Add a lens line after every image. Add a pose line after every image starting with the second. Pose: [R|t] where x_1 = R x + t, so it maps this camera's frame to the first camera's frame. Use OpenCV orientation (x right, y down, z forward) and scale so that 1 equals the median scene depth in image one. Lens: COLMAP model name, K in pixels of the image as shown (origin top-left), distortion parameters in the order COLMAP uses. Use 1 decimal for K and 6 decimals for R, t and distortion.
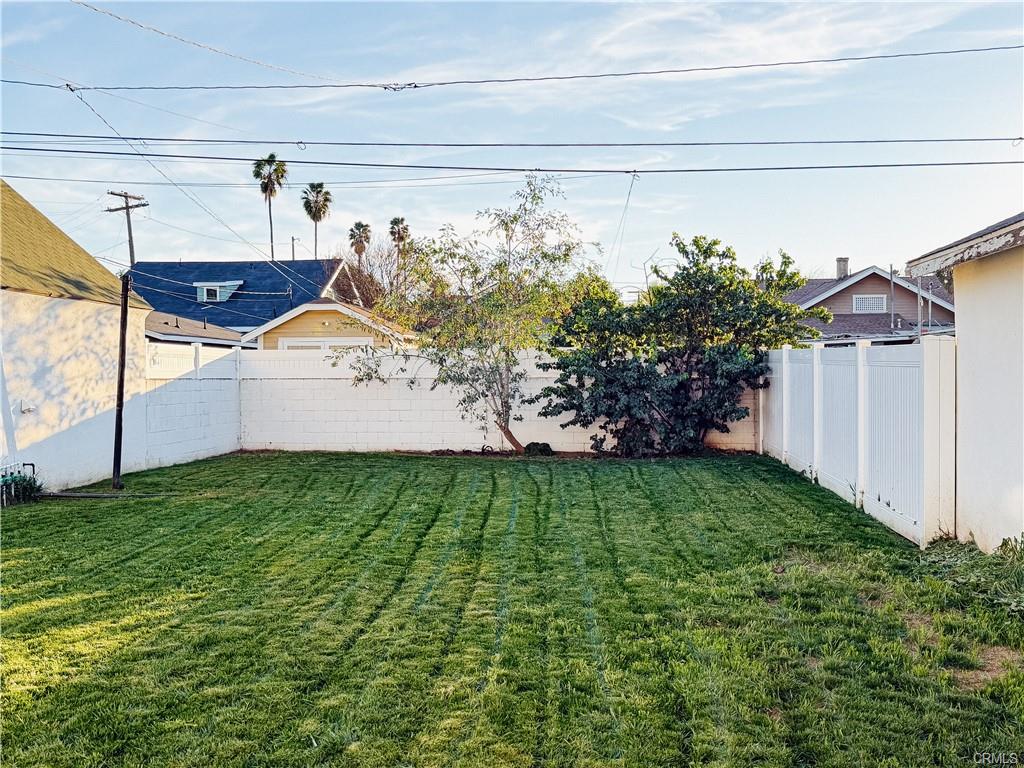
lens RADIAL K [[1100.4, 0, 512.0], [0, 1100.4, 384.0], [0, 0, 1]] dist [0.008298, 0.010661]
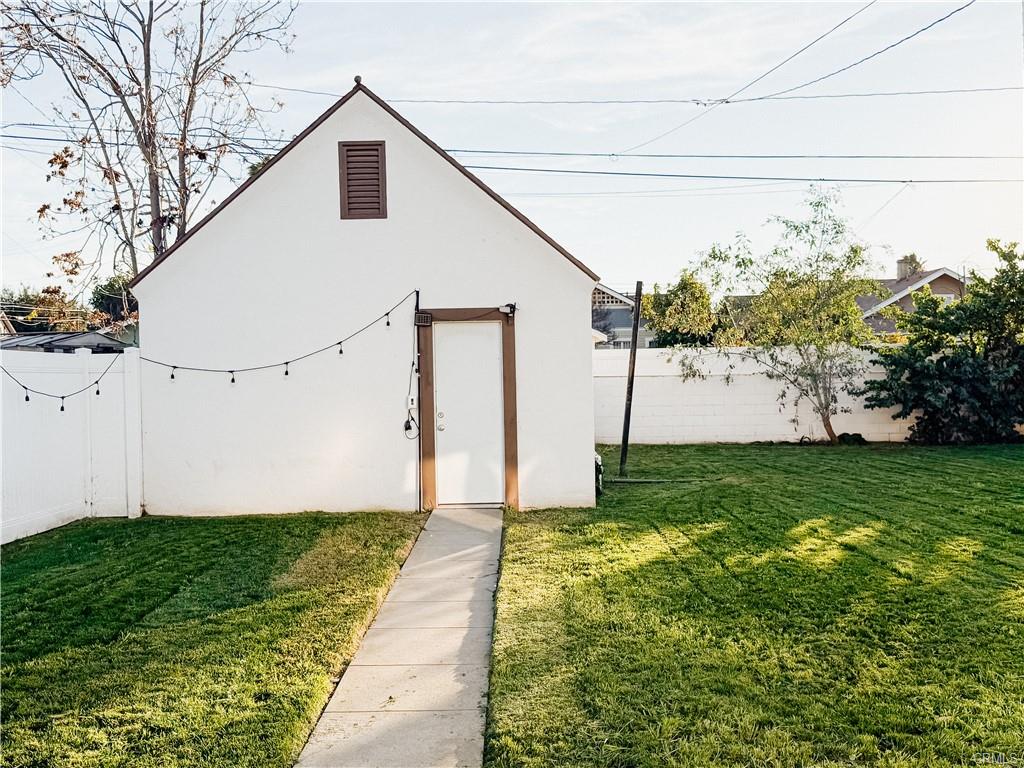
lens RADIAL K [[1112.5, 0, 512.0], [0, 1112.5, 384.0], [0, 0, 1]] dist [0.001529, 0.000246]
pose [[0.998026, -0.009475, 0.062086, -0.376072], [0.009647, 0.999950, -0.002477, 0.004570], [-0.062060, 0.003071, 0.998068, -0.067630]]
